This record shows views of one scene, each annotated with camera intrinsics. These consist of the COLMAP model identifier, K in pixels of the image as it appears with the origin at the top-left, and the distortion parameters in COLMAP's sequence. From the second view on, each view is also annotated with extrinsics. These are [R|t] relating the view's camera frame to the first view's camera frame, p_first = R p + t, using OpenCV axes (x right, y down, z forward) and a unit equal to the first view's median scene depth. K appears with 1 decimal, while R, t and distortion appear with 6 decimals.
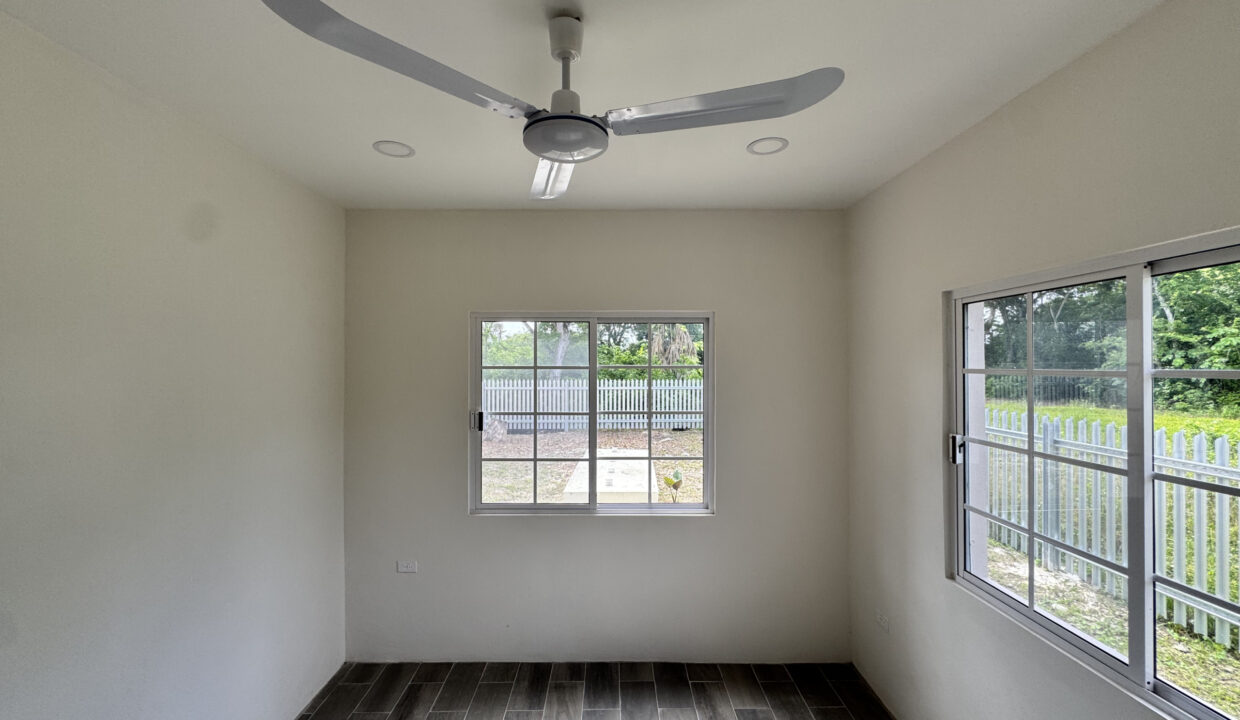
lens RADIAL K [[494.9, 0, 572.8], [0, 494.9, 358.2], [0, 0, 1]] dist [-0.001373, -0.000096]
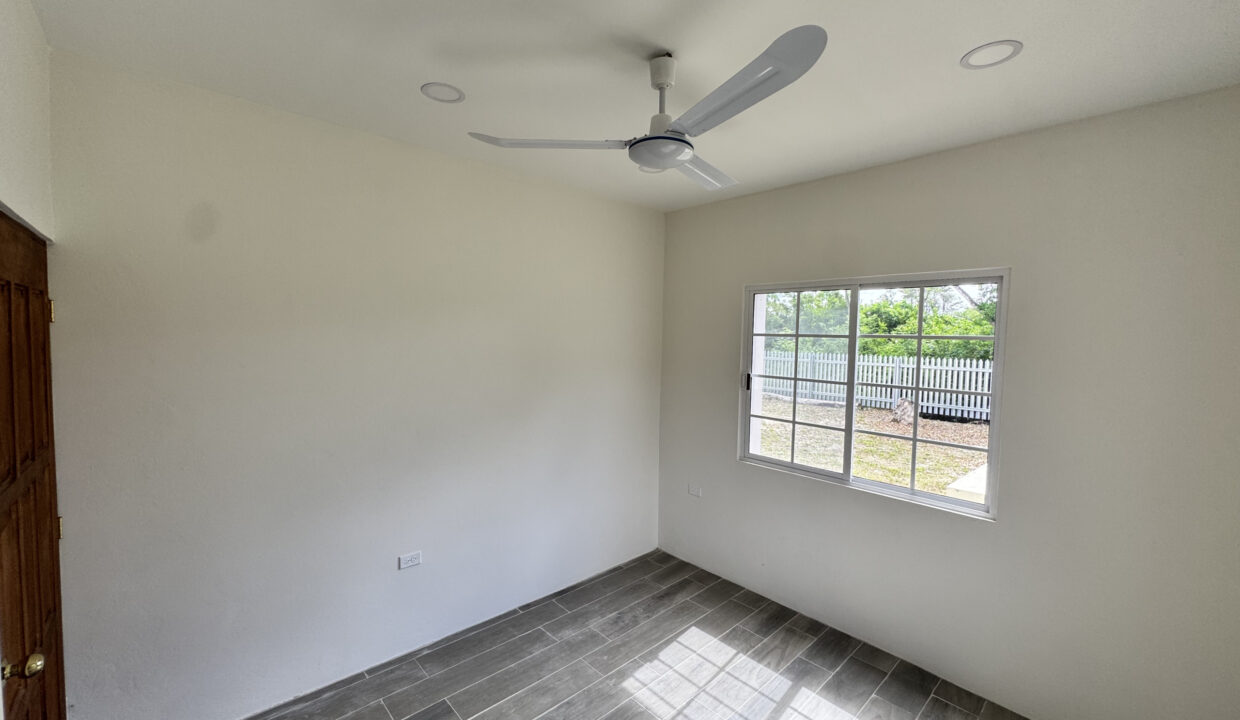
lens RADIAL K [[494.9, 0, 607.5], [0, 494.9, 359.7], [0, 0, 1]] dist [-0.001373, -0.000096]
pose [[0.664553, 0.053766, -0.745304, 0.444749], [-0.012612, 0.998073, 0.060755, 0.012659], [0.747134, -0.030976, 0.663951, 0.003390]]
